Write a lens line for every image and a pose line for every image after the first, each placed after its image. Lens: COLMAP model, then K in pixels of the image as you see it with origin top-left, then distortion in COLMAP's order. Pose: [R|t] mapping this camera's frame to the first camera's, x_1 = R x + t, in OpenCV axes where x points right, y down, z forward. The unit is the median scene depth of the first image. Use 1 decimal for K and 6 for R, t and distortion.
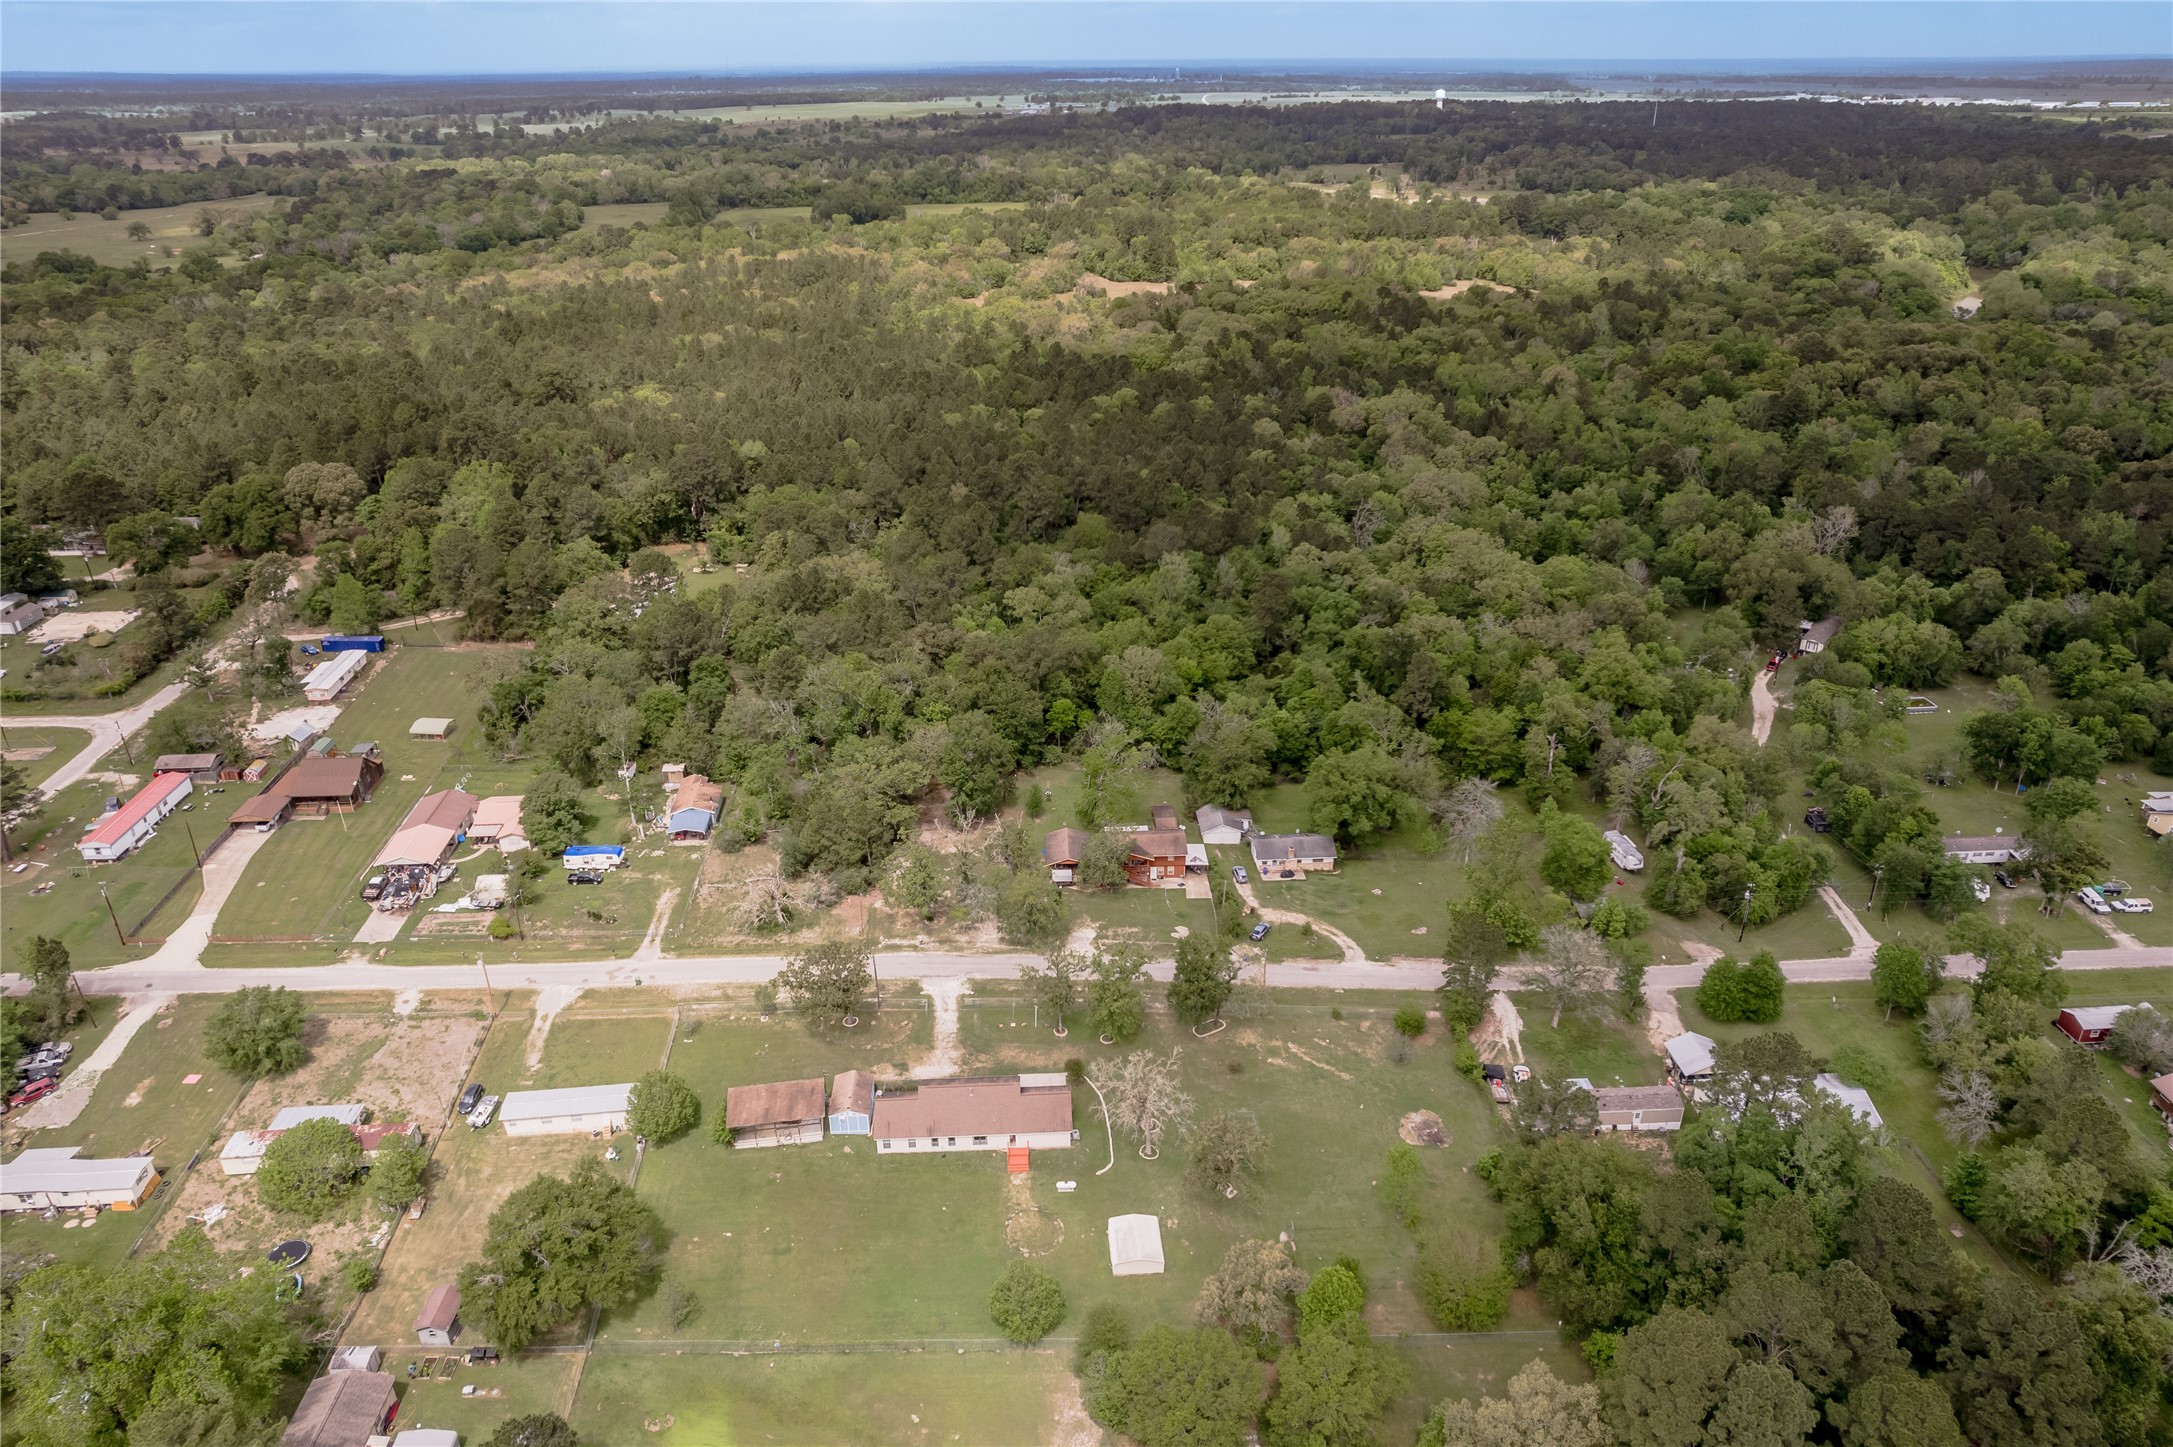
lens RADIAL K [[1424.4, 0, 1086.5], [0, 1424.4, 723.5], [0, 0, 1]] dist [-0.060377, 0.046085]
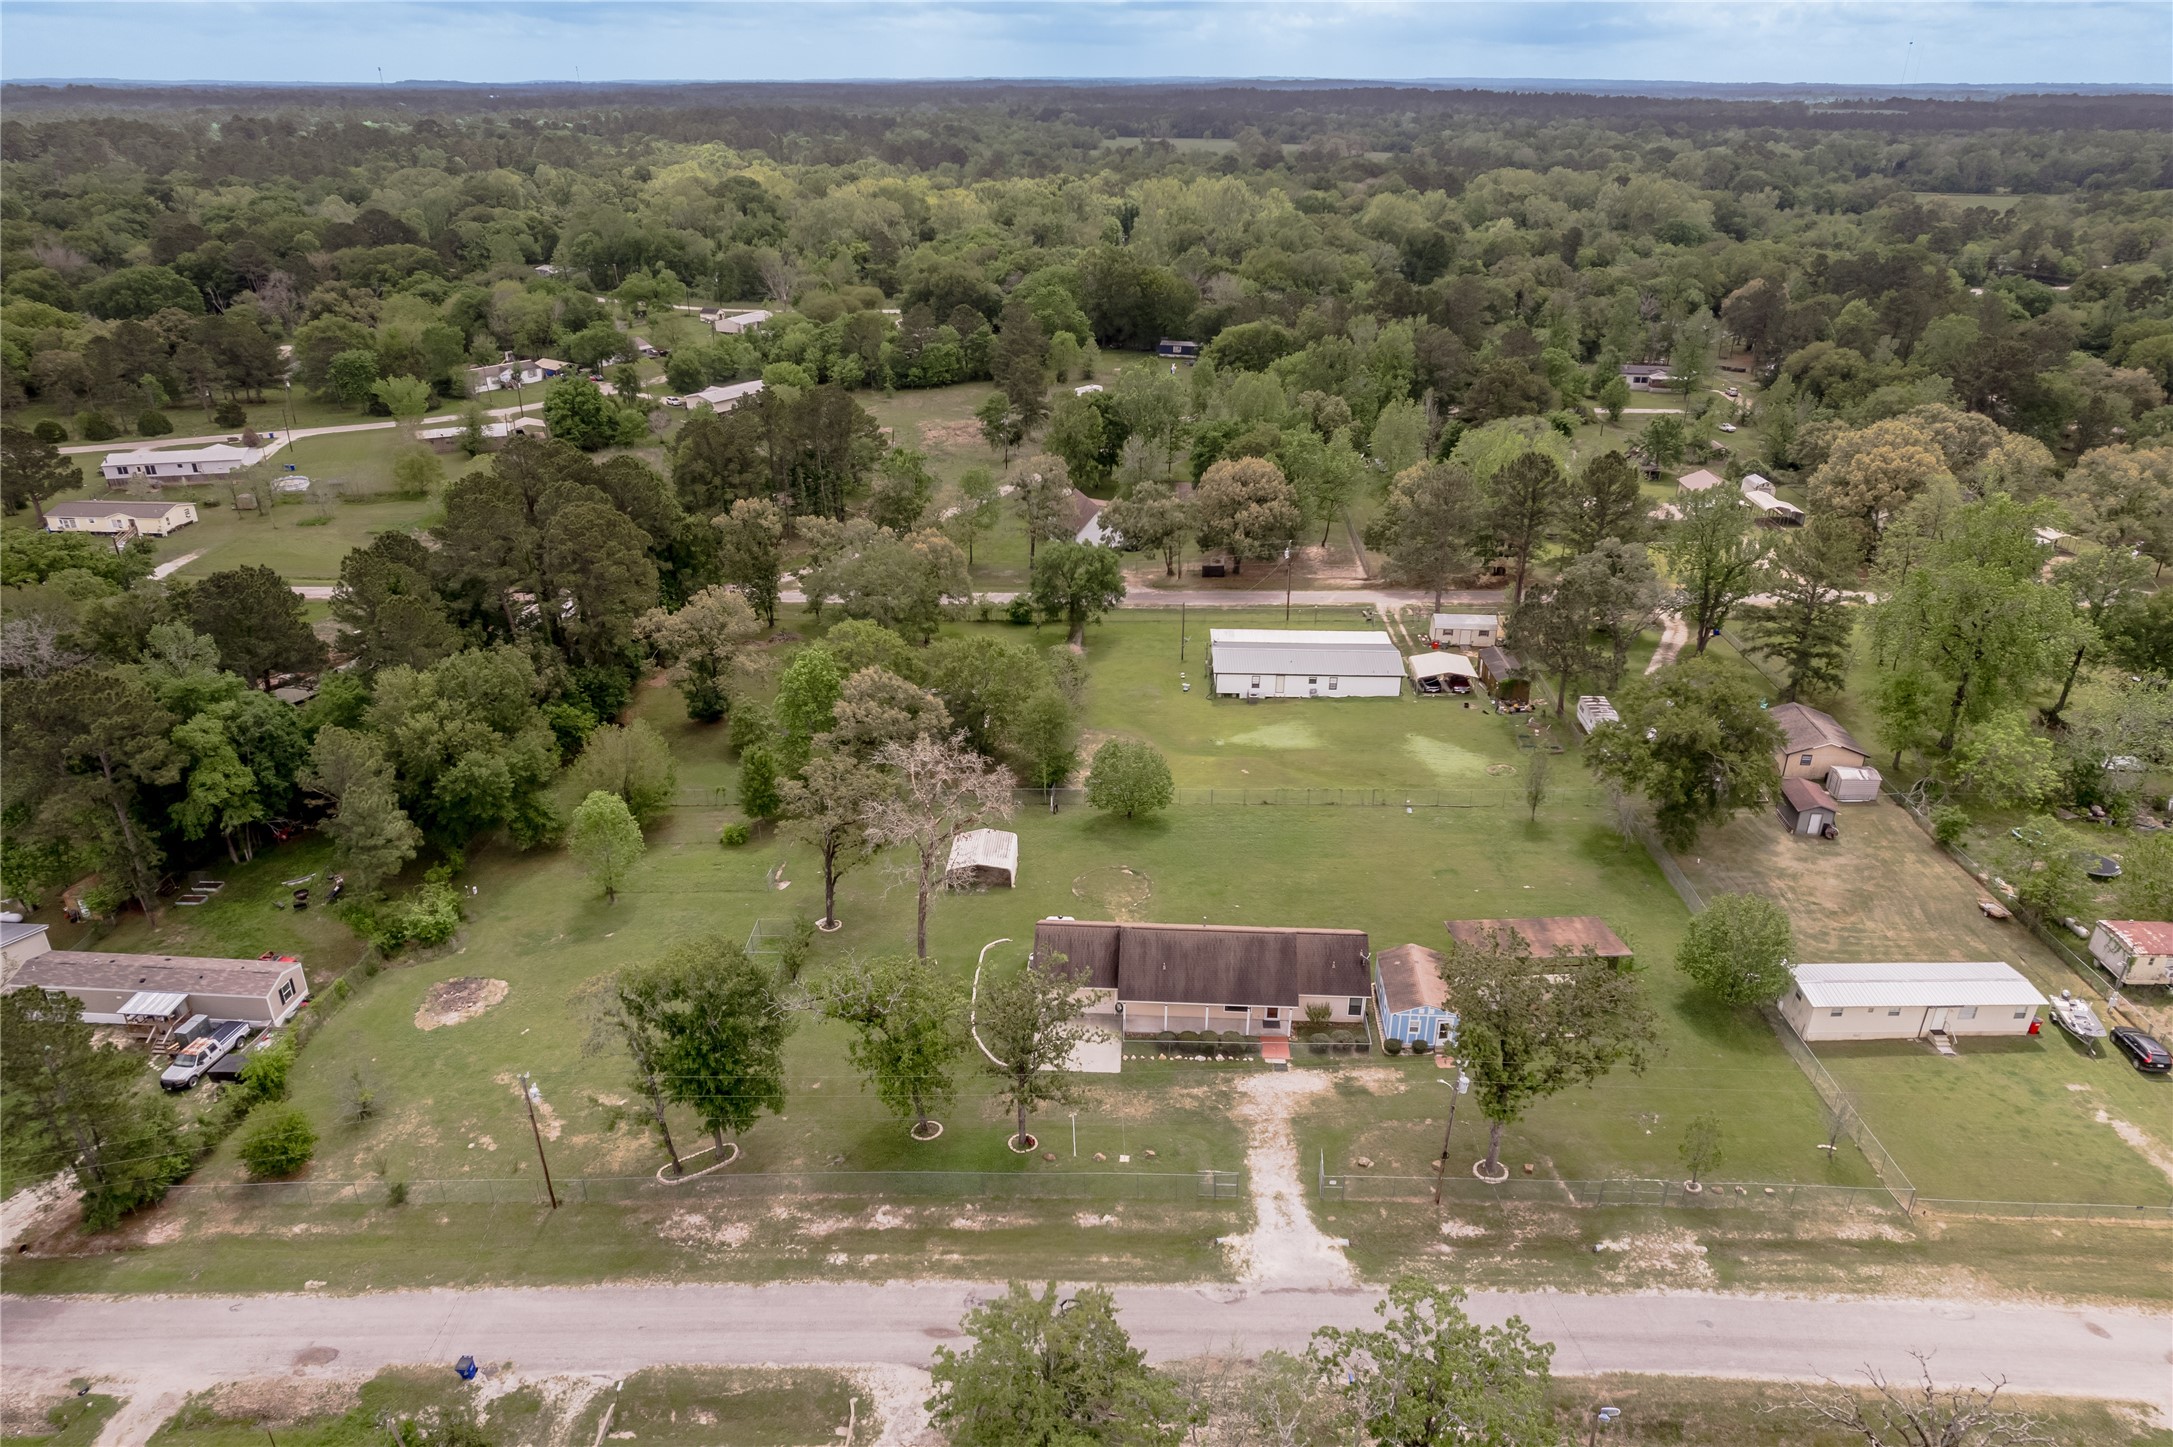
lens RADIAL K [[1396.1, 0, 1094.6], [0, 1396.1, 720.2], [0, 0, 1]] dist [-0.074298, 0.068069]
pose [[-0.994534, -0.040245, 0.096342, -0.070638], [0.048706, 0.637348, 0.769035, -0.193559], [-0.092353, 0.769525, -0.631904, 1.048633]]
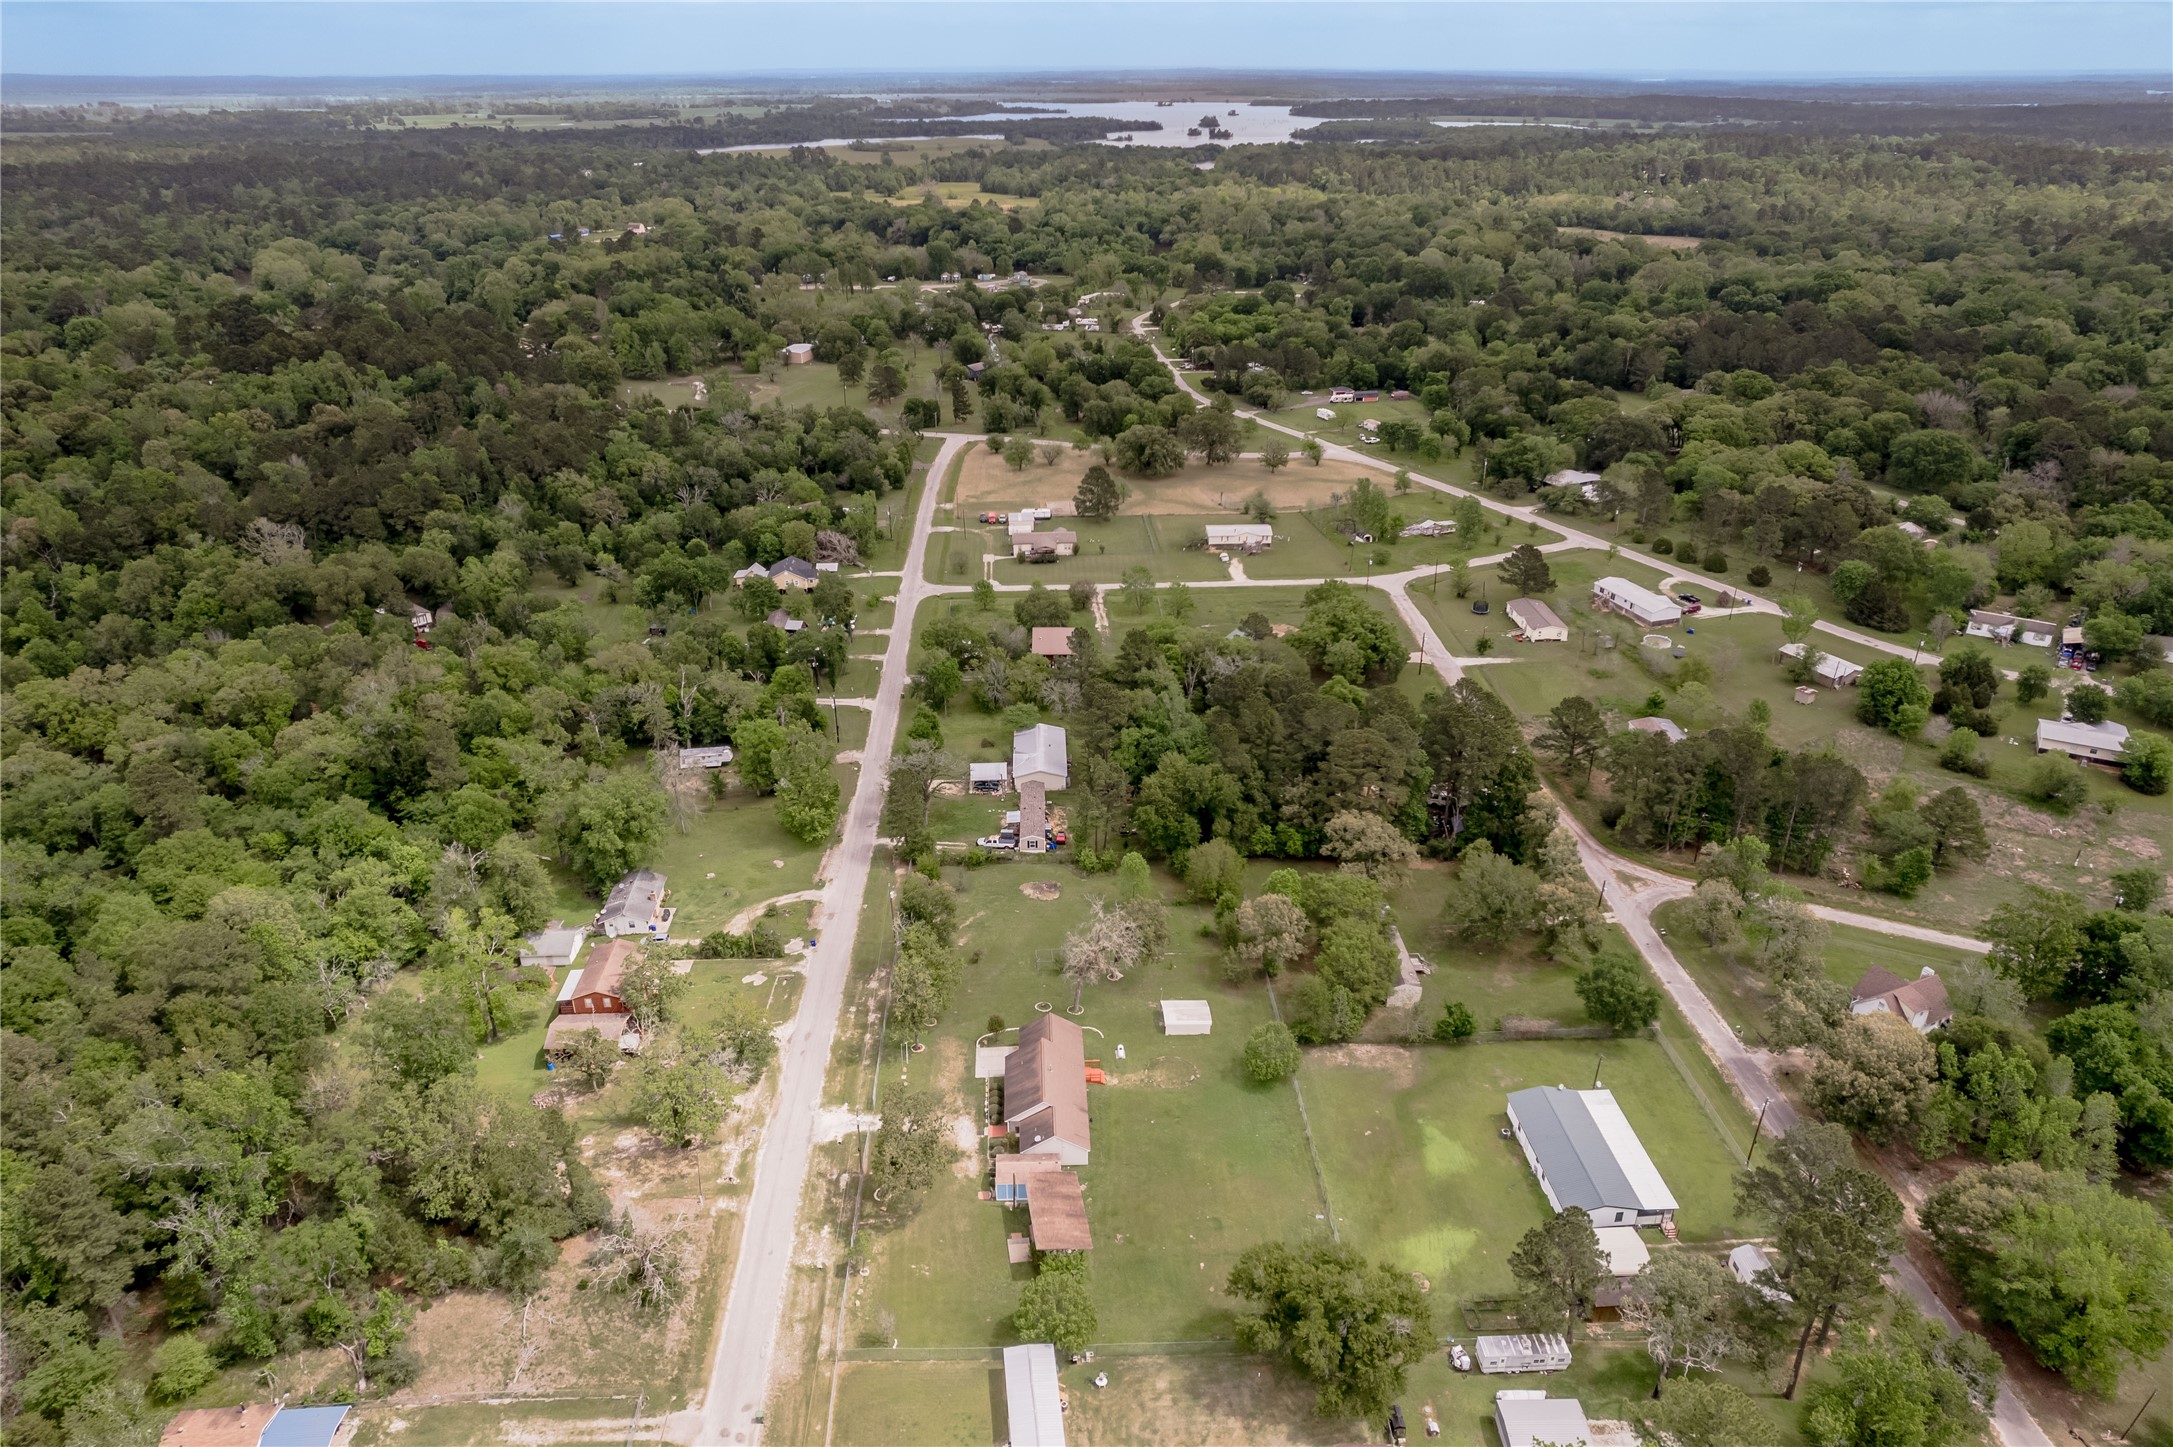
lens RADIAL K [[1411.2, 0, 1097.3], [0, 1411.2, 722.6], [0, 0, 1]] dist [-0.062964, 0.046480]
pose [[-0.002397, -0.420284, 0.907389, -0.725908], [0.431549, 0.818113, 0.380074, -0.257182], [-0.902086, 0.392494, 0.179413, 0.552959]]
